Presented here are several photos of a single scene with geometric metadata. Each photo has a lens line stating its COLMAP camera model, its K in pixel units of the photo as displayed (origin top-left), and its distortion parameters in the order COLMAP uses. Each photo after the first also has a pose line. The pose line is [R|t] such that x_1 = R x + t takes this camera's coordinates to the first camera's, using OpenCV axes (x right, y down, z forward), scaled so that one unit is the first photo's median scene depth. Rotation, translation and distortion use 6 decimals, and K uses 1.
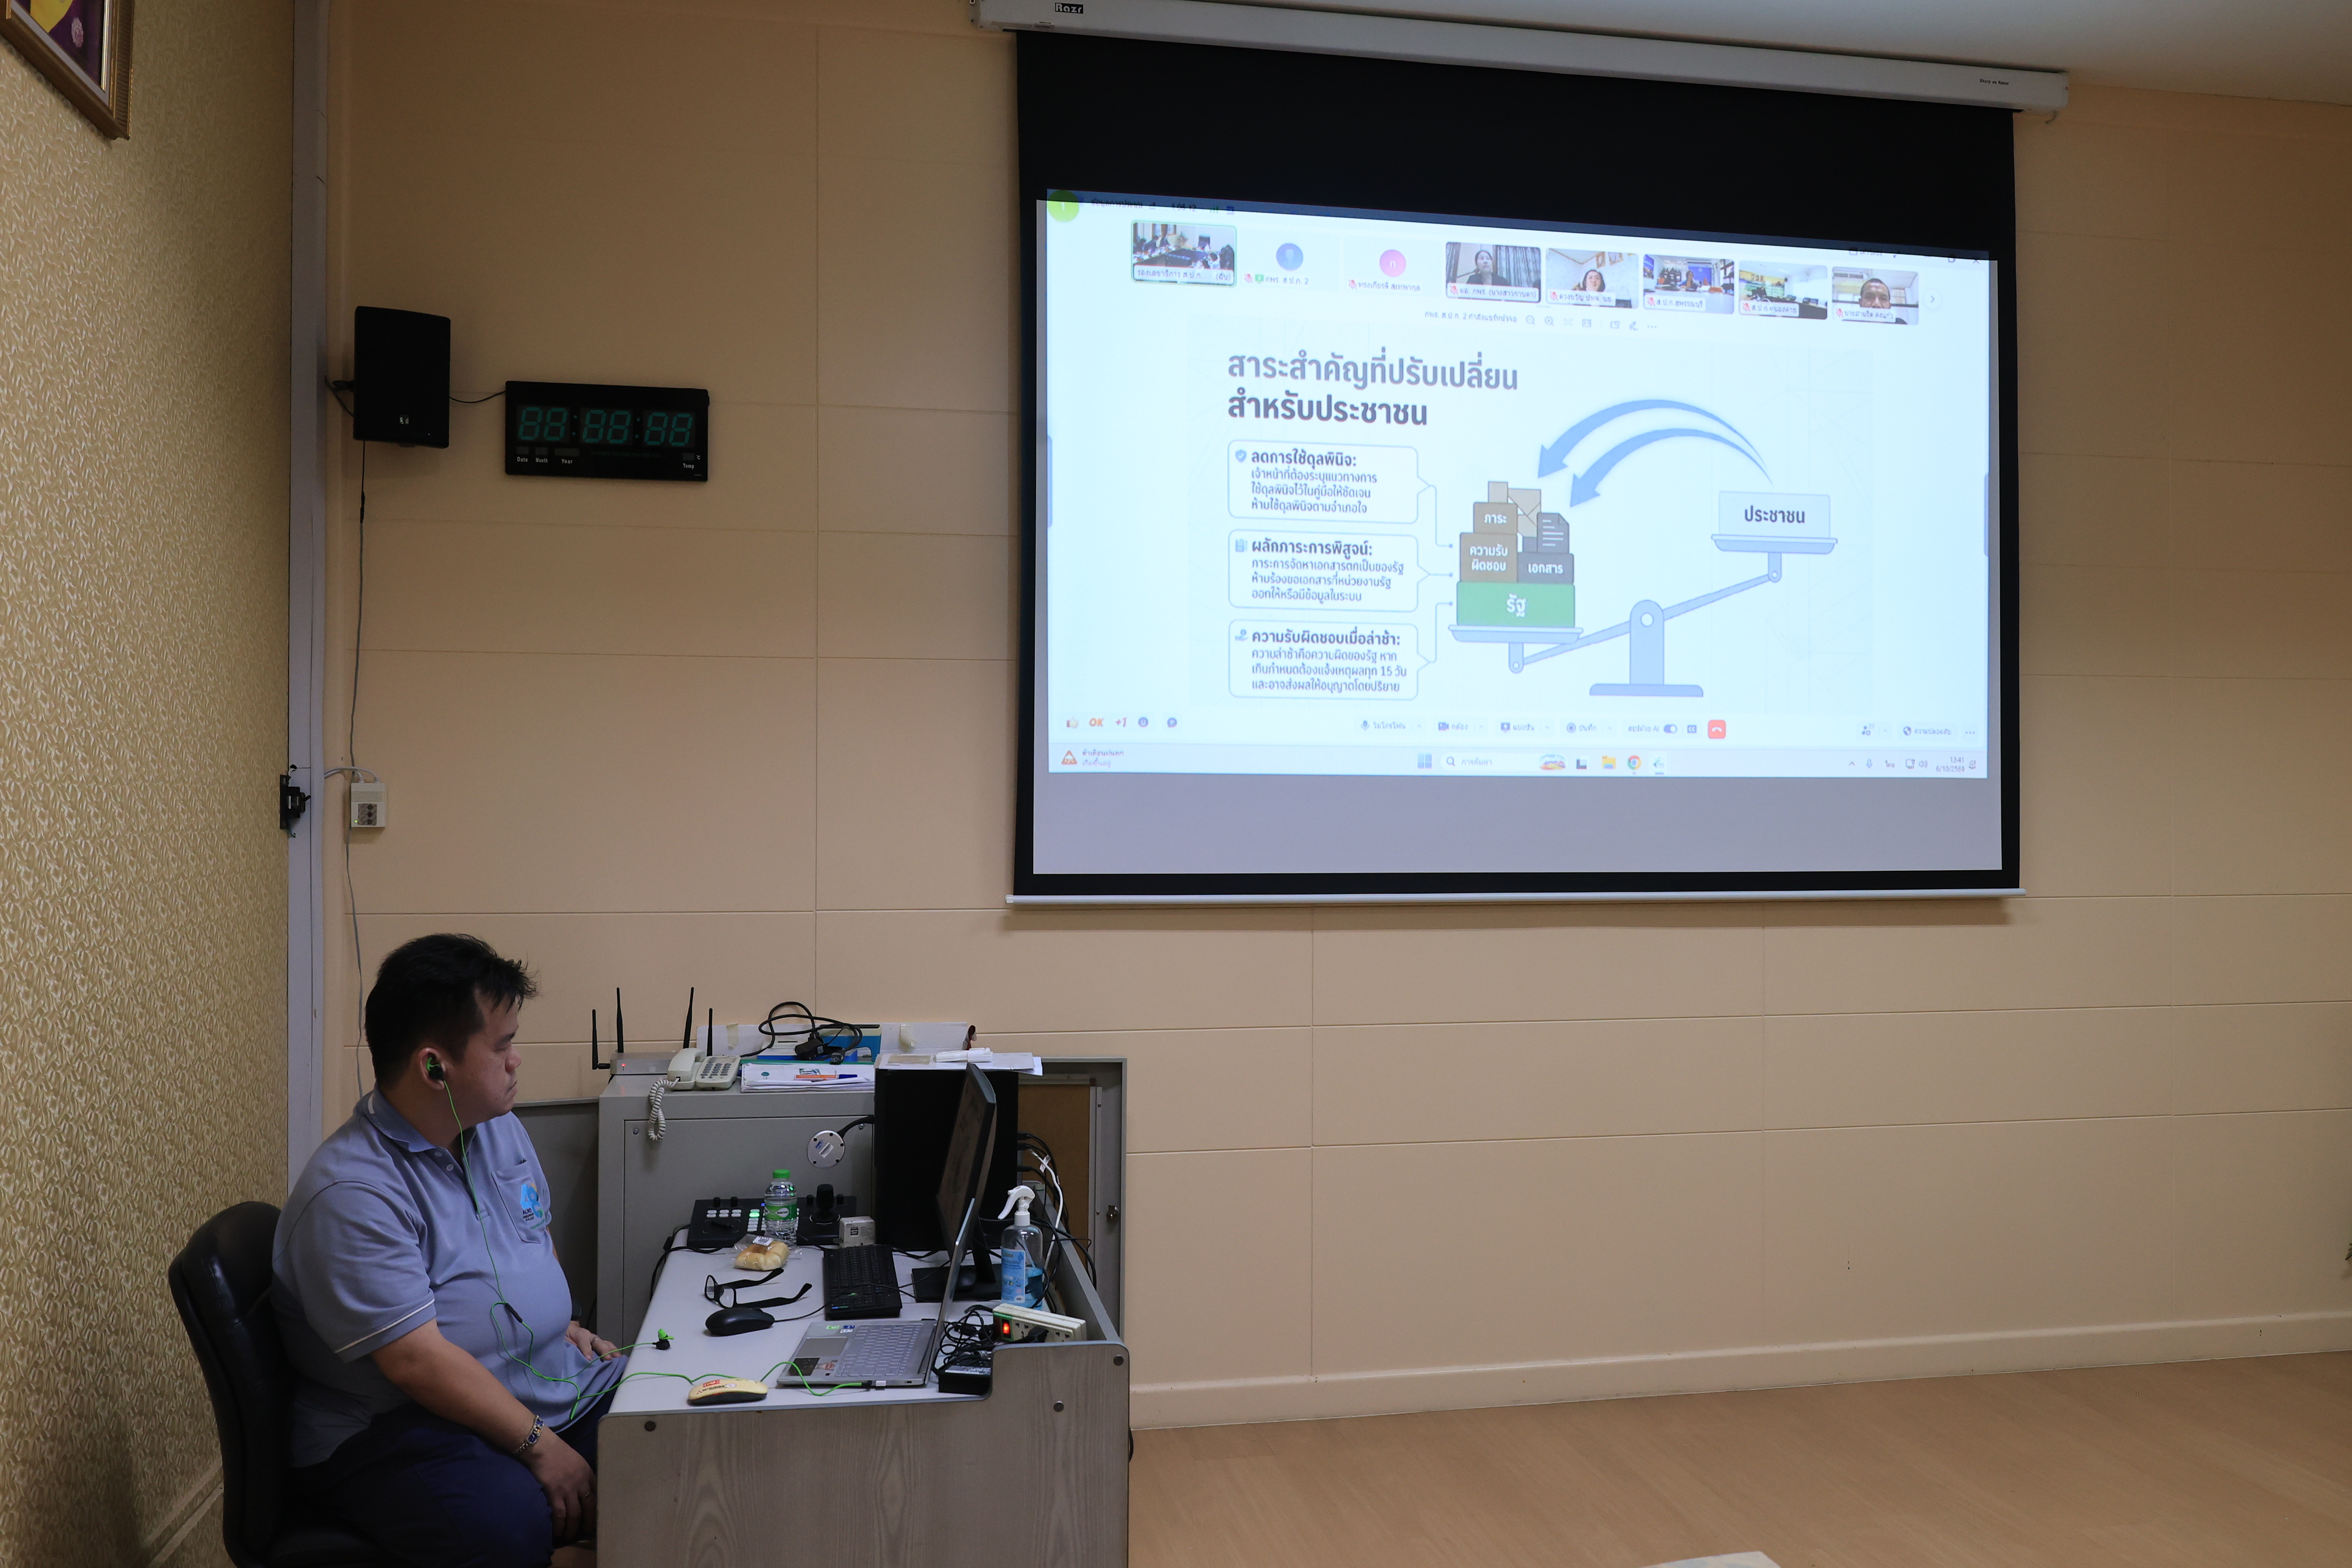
lens RADIAL K [[1902.3, 0, 1176.0], [0, 1902.3, 784.0], [0, 0, 1]] dist [-0.005228, -0.003032]
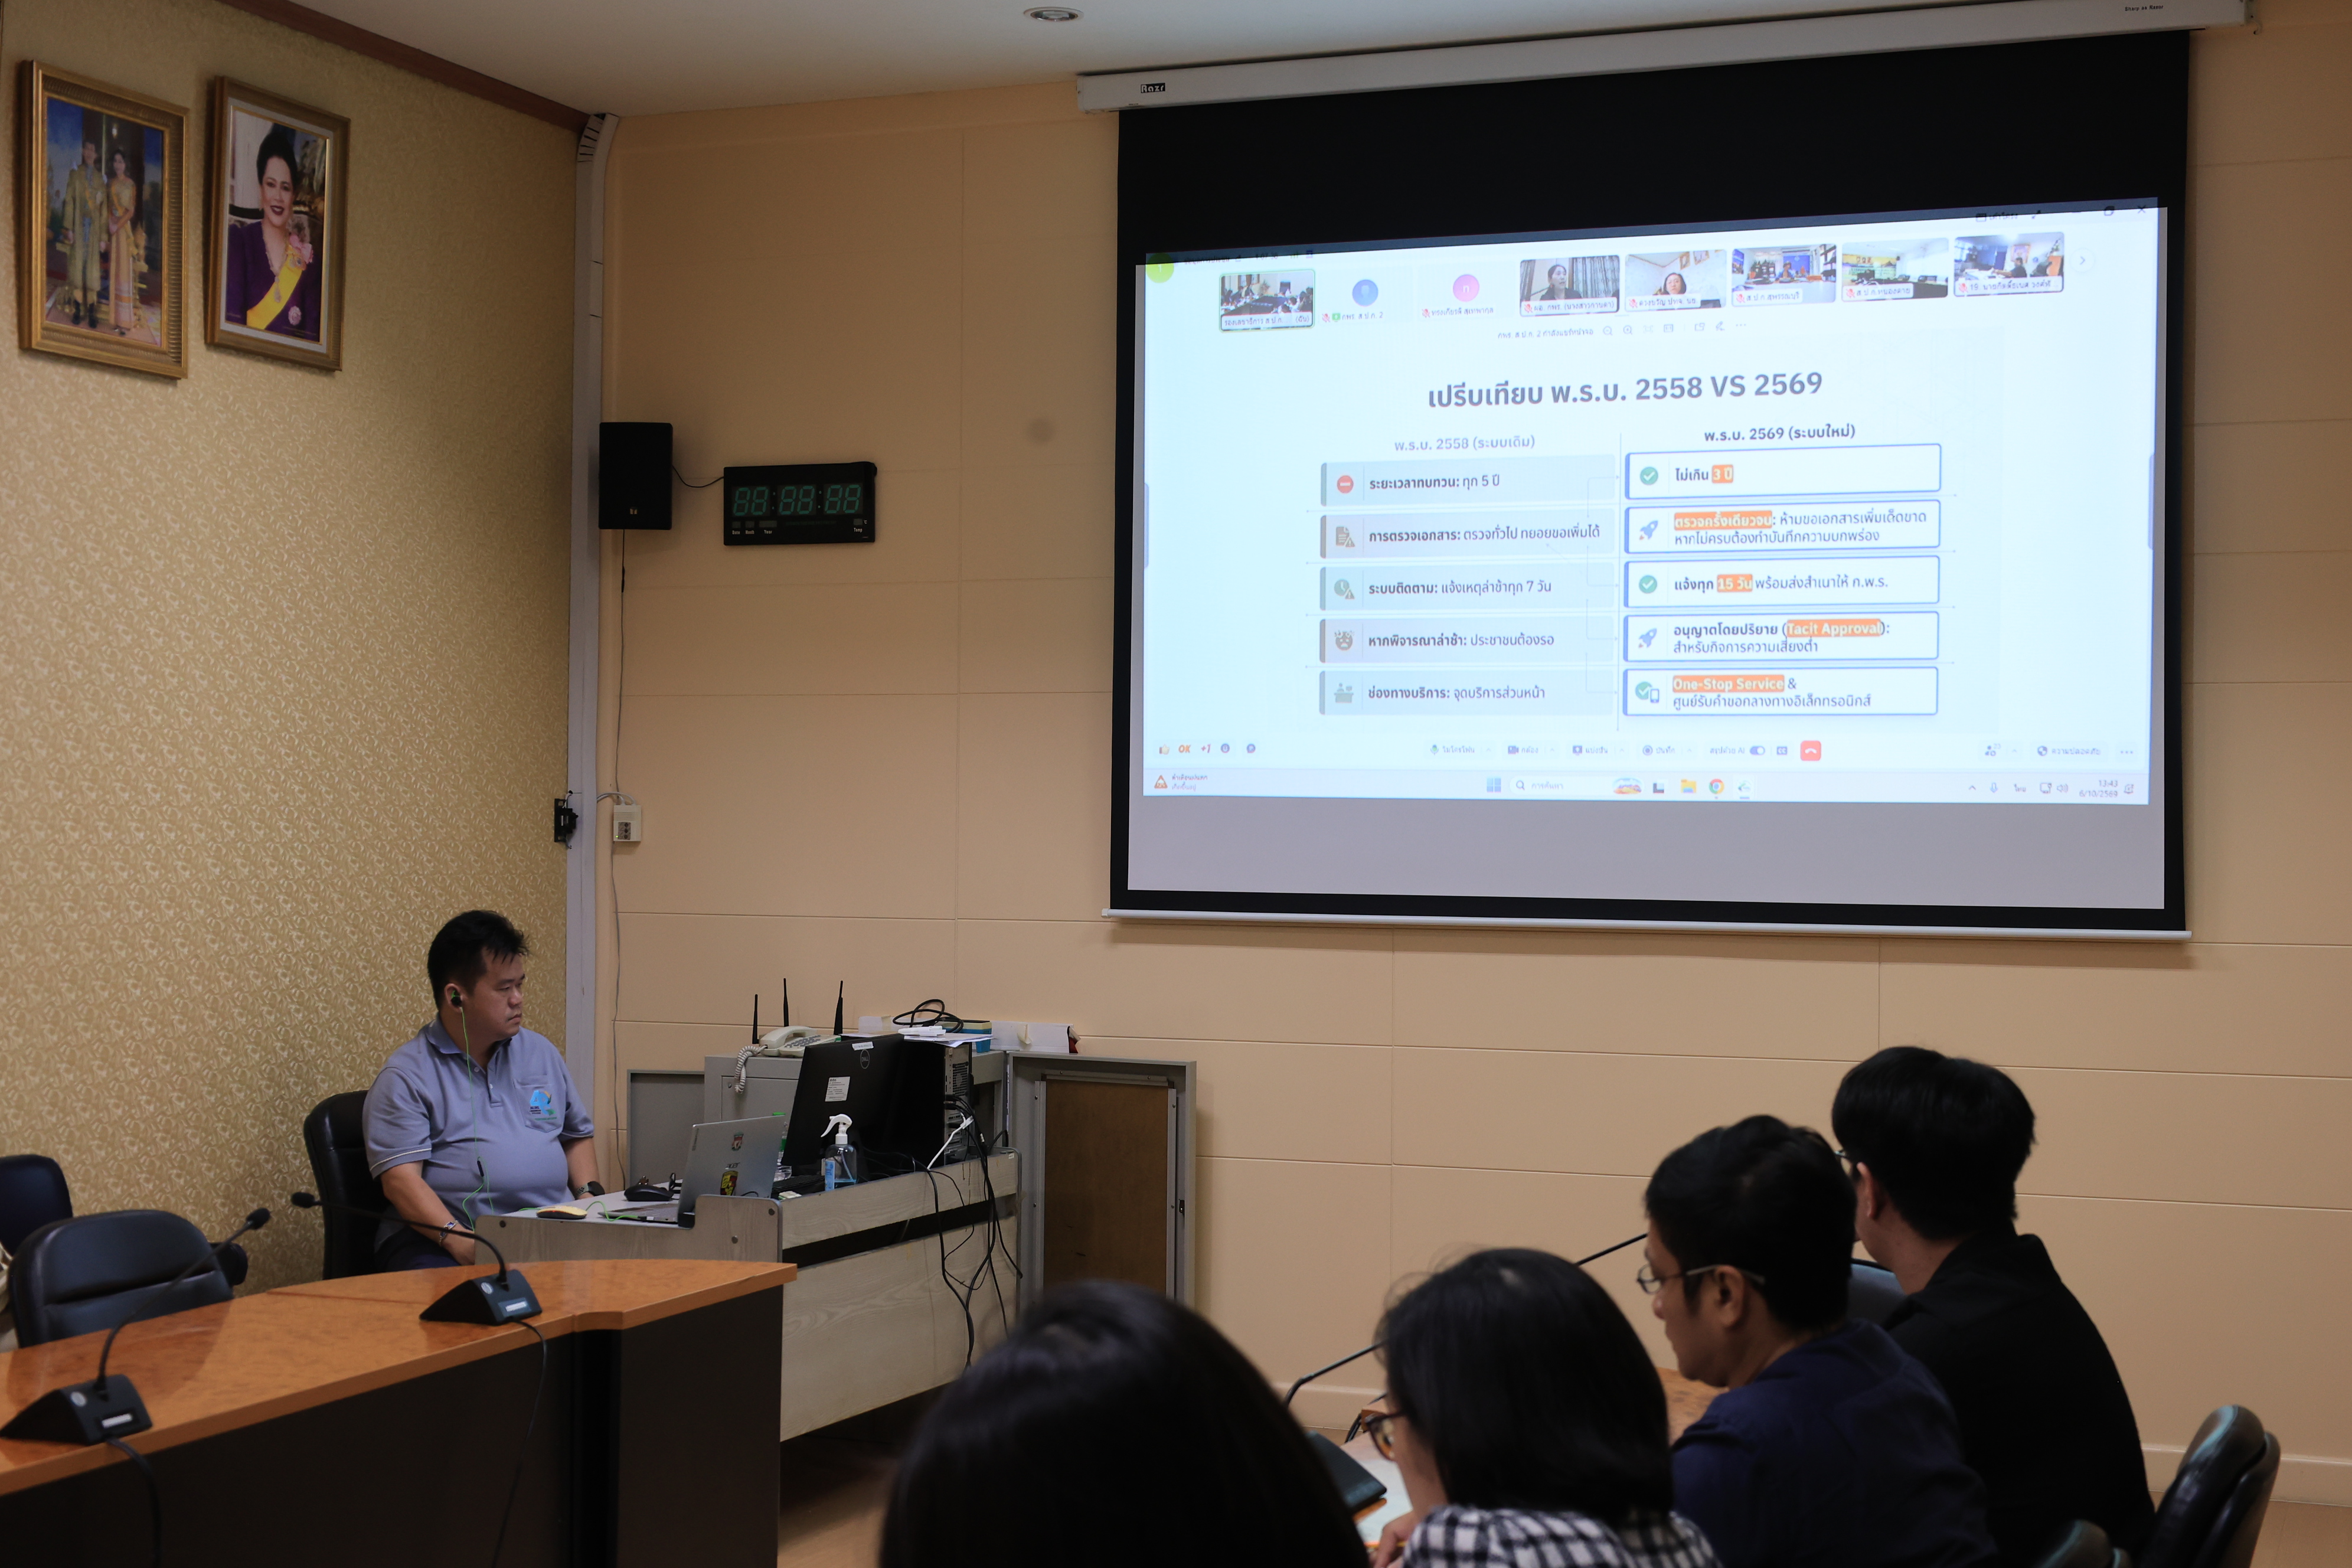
lens RADIAL K [[3267.7, 0, 1176.0], [0, 3267.7, 784.0], [0, 0, 1]] dist [0.011254, 0.029088]
pose [[0.848693, -0.000129, -0.528886, 0.904303], [-0.000970, 0.999998, -0.001802, -0.009517], [0.528885, 0.002042, 0.848691, -0.547285]]
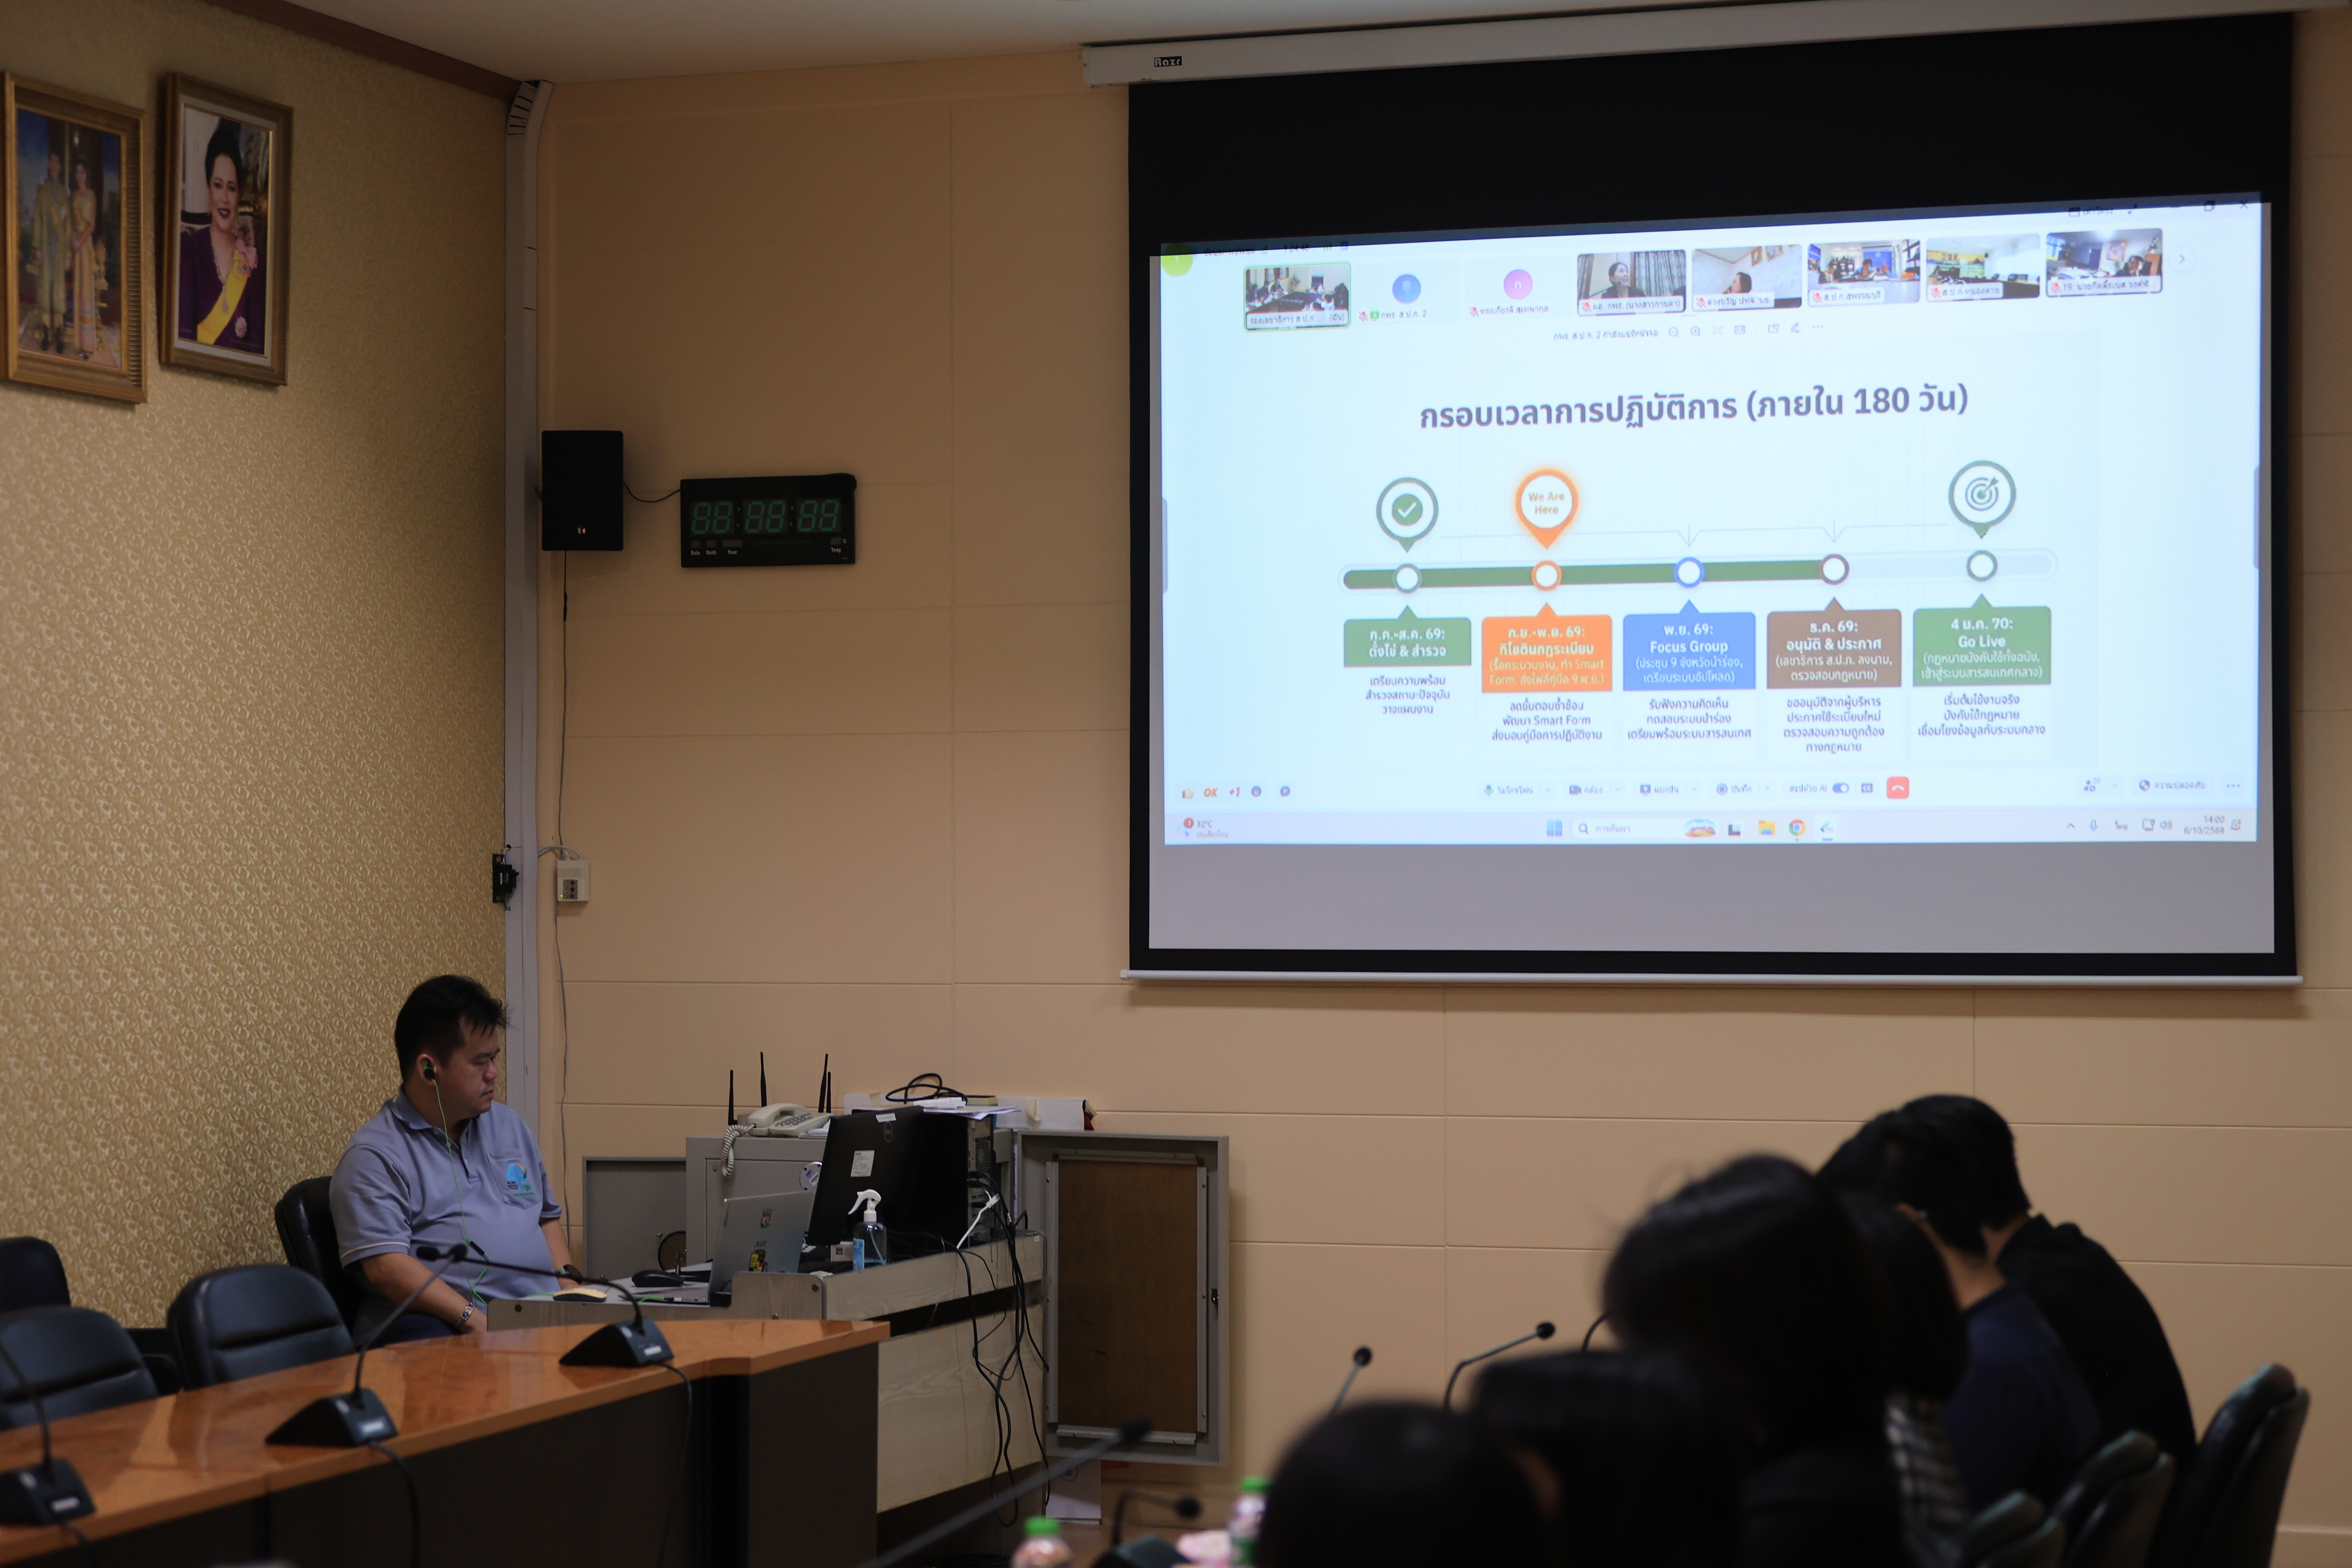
lens RADIAL K [[4576.3, 0, 1163.5], [0, 4576.3, 851.1], [0, 0, 1]] dist [-0.000117, 0.013464]
pose [[0.867357, -0.006135, -0.497648, 1.071112], [0.009480, 0.999946, 0.004196, -0.012319], [0.497596, -0.008357, 0.867369, -1.007228]]
